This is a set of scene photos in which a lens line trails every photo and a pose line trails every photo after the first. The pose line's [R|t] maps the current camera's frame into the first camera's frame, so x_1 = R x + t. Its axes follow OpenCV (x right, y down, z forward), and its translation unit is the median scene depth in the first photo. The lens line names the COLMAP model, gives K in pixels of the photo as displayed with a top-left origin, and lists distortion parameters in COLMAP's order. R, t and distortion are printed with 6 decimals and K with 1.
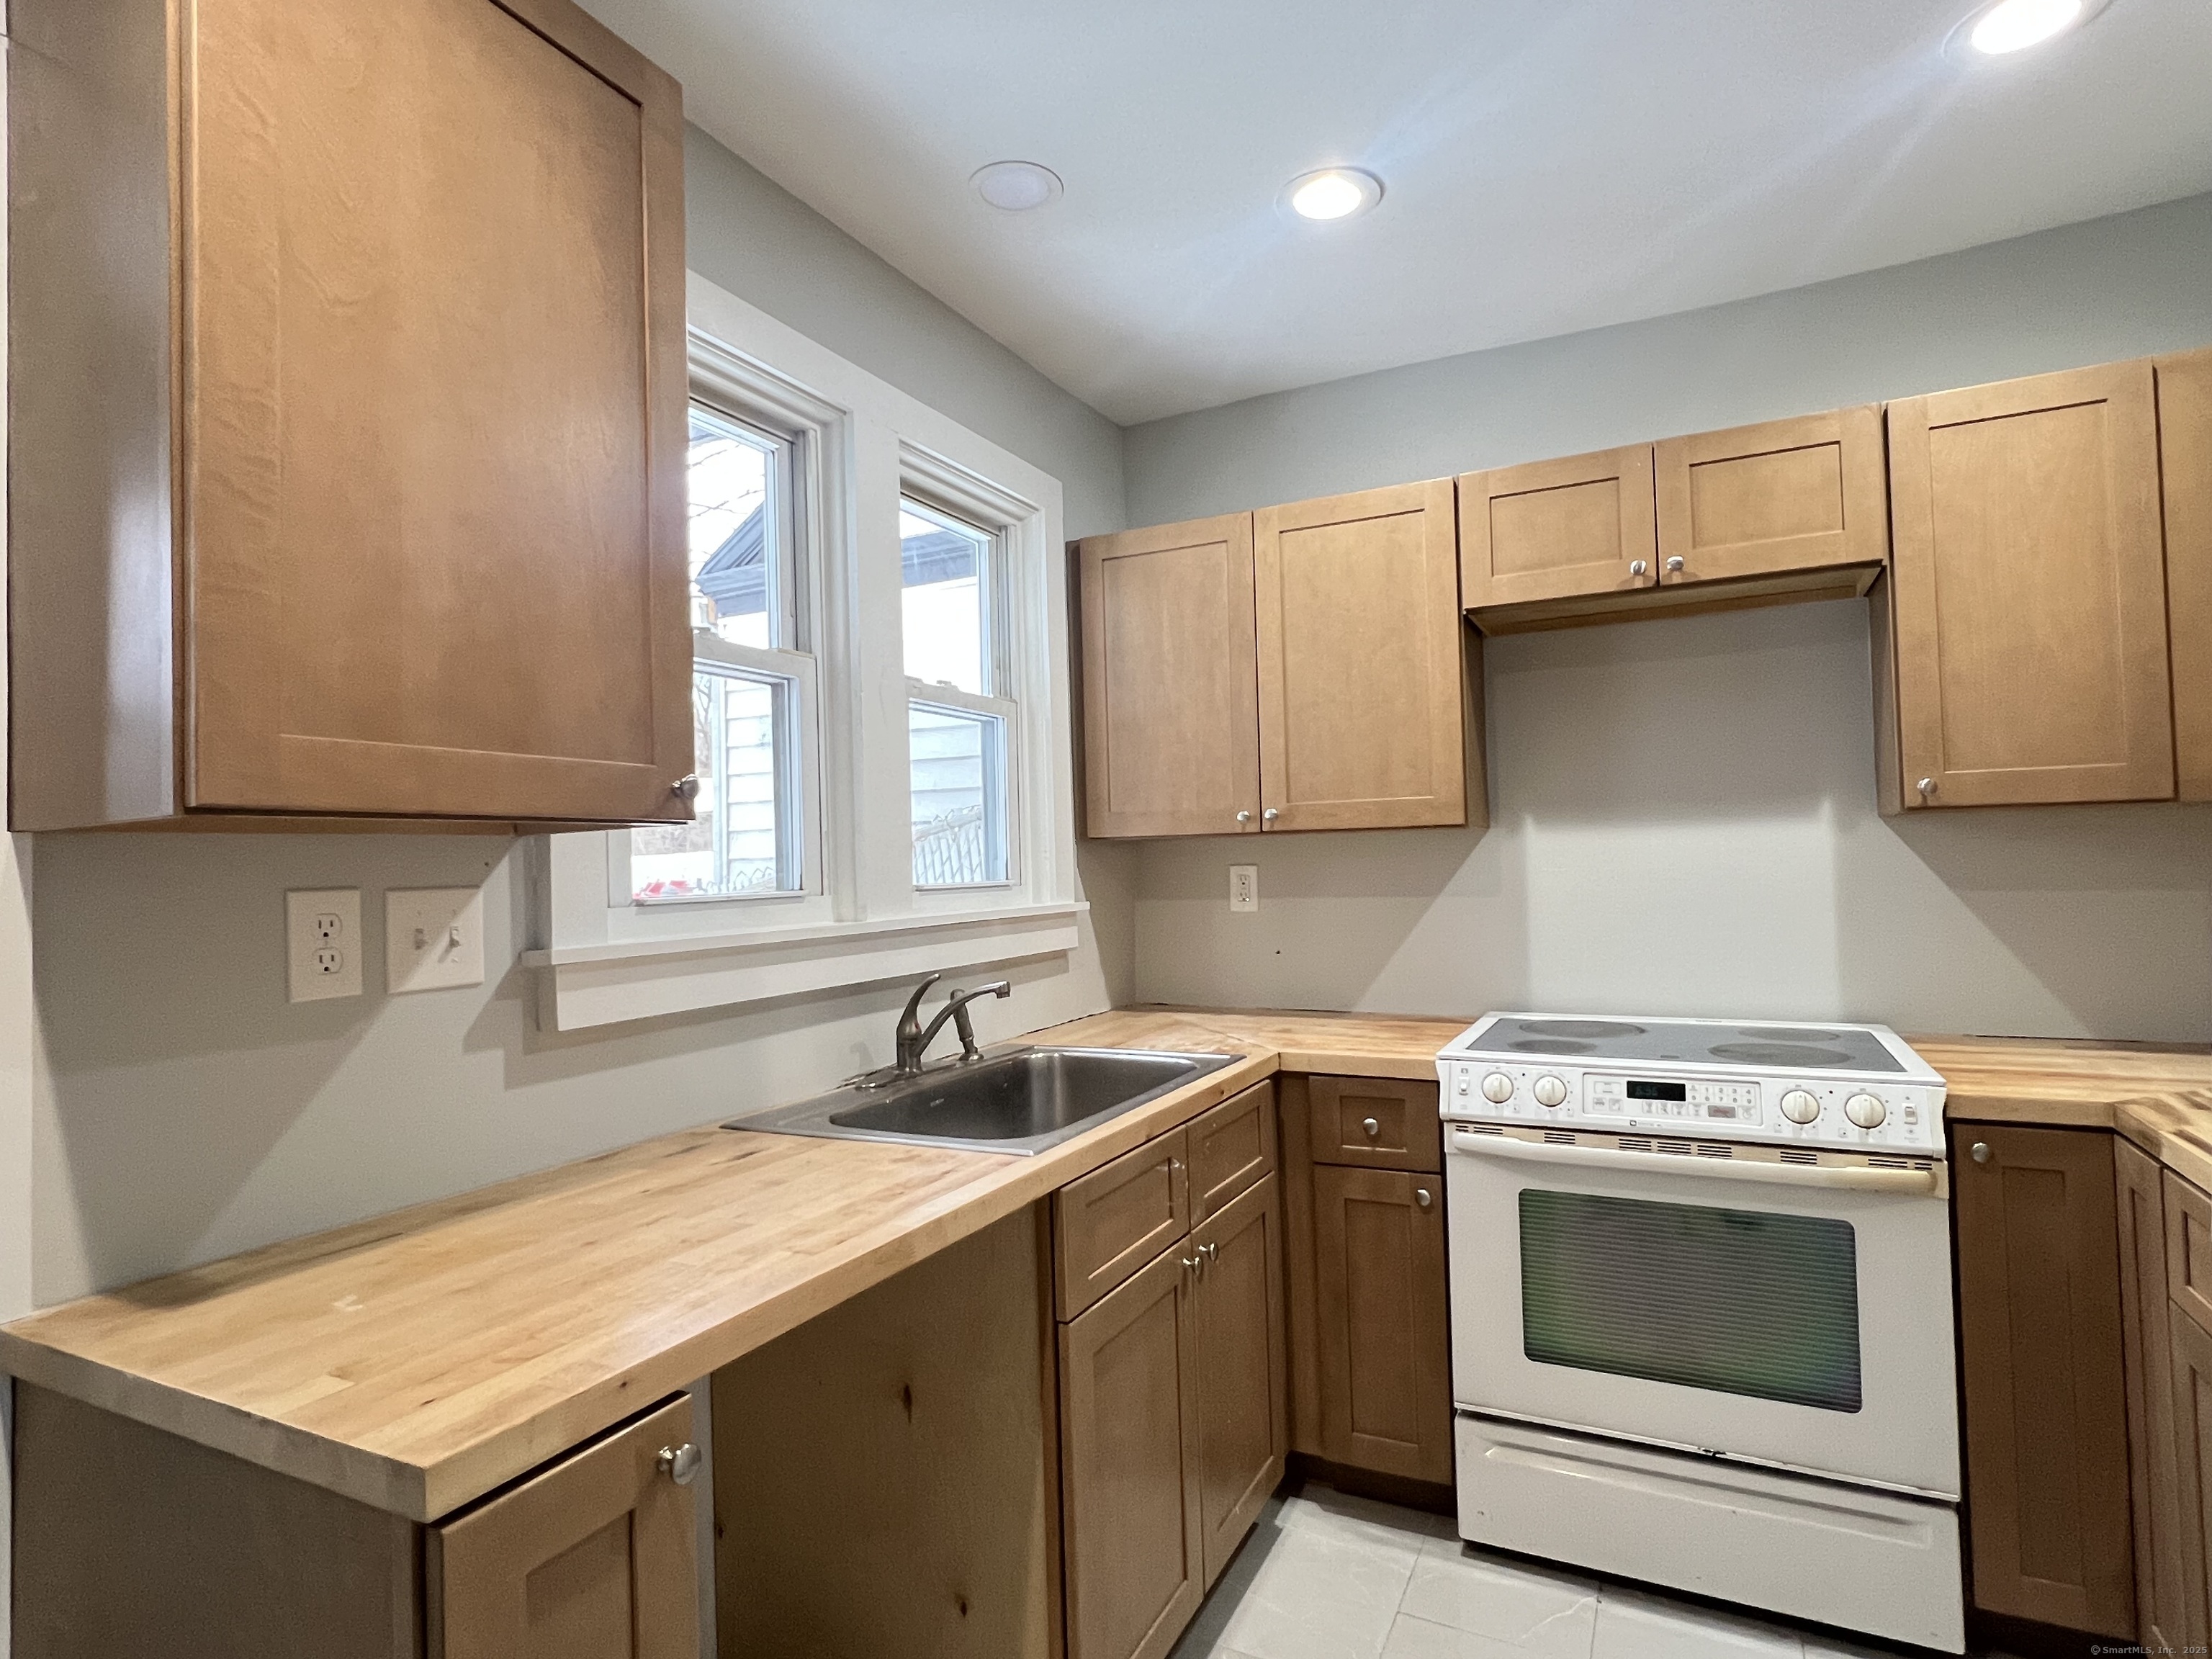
lens RADIAL K [[1151.9, 0, 1094.4], [0, 1151.9, 828.6], [0, 0, 1]] dist [-0.002335, 0.001405]
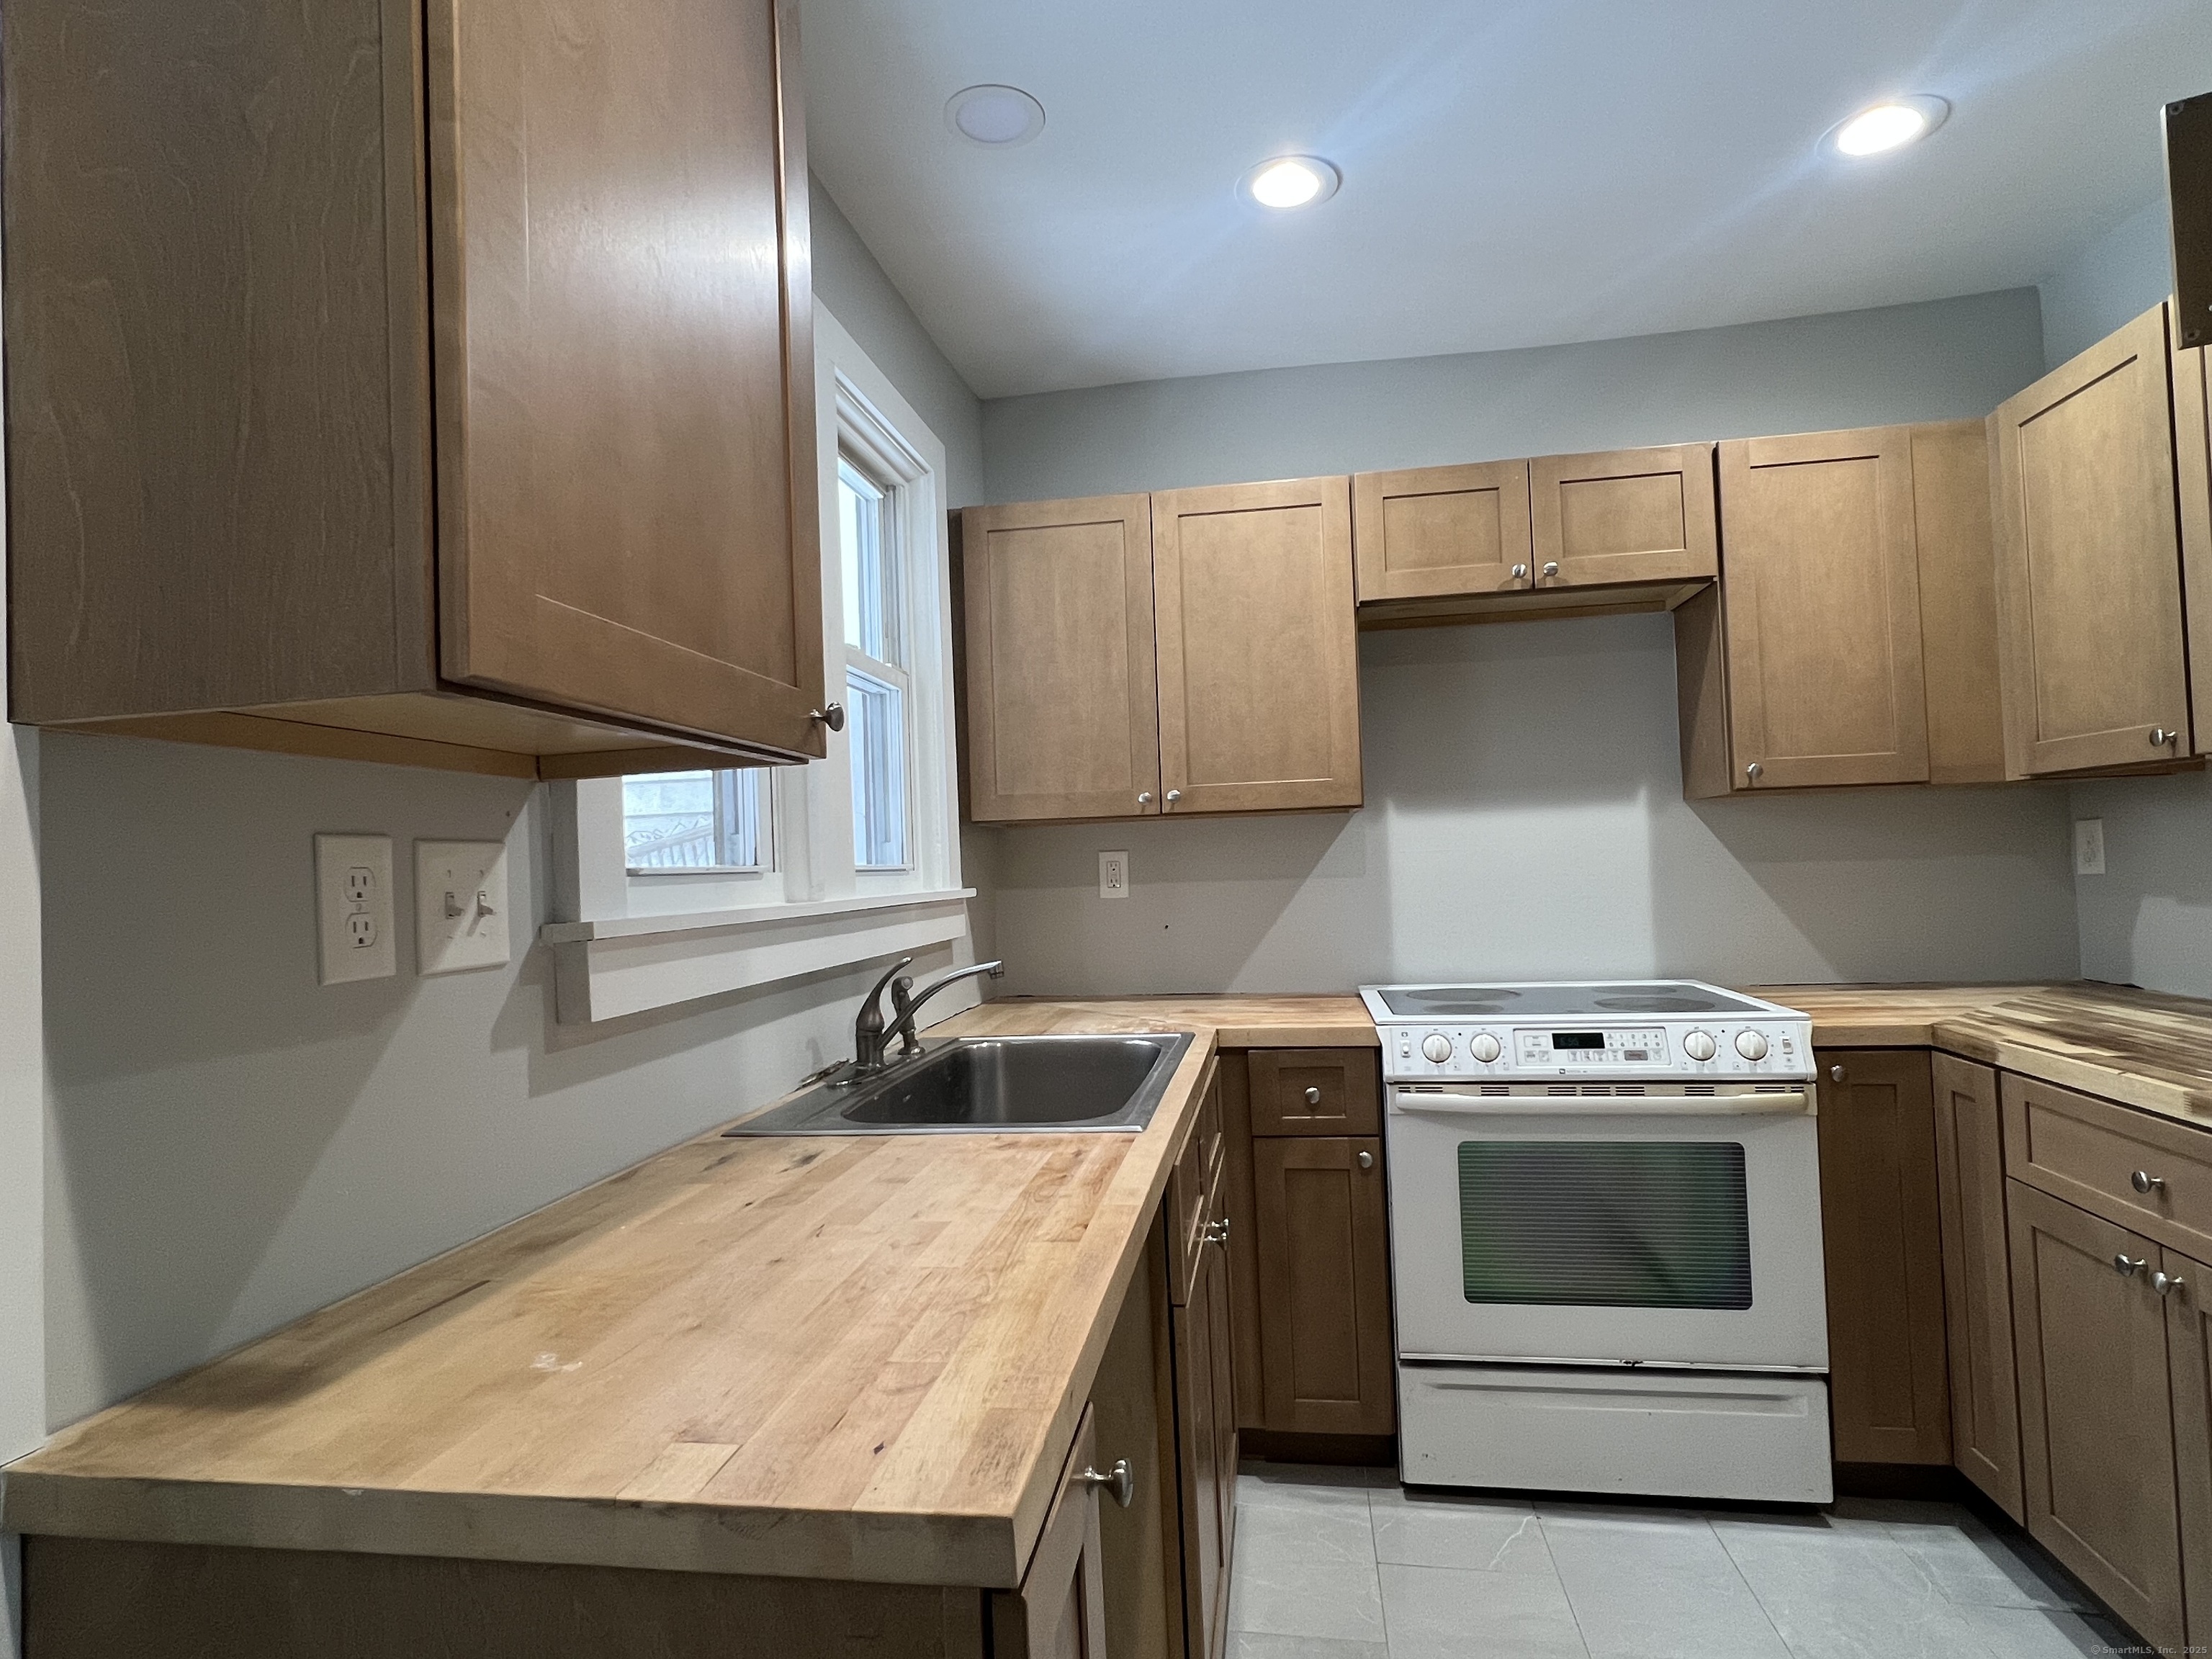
lens RADIAL K [[1151.9, 0, 1094.4], [0, 1151.9, 828.6], [0, 0, 1]] dist [-0.002335, 0.001405]
pose [[0.952687, 0.002411, 0.303944, -0.269436], [0.001717, 0.999910, -0.013313, 0.036614], [-0.303949, 0.013205, 0.952597, 0.084669]]
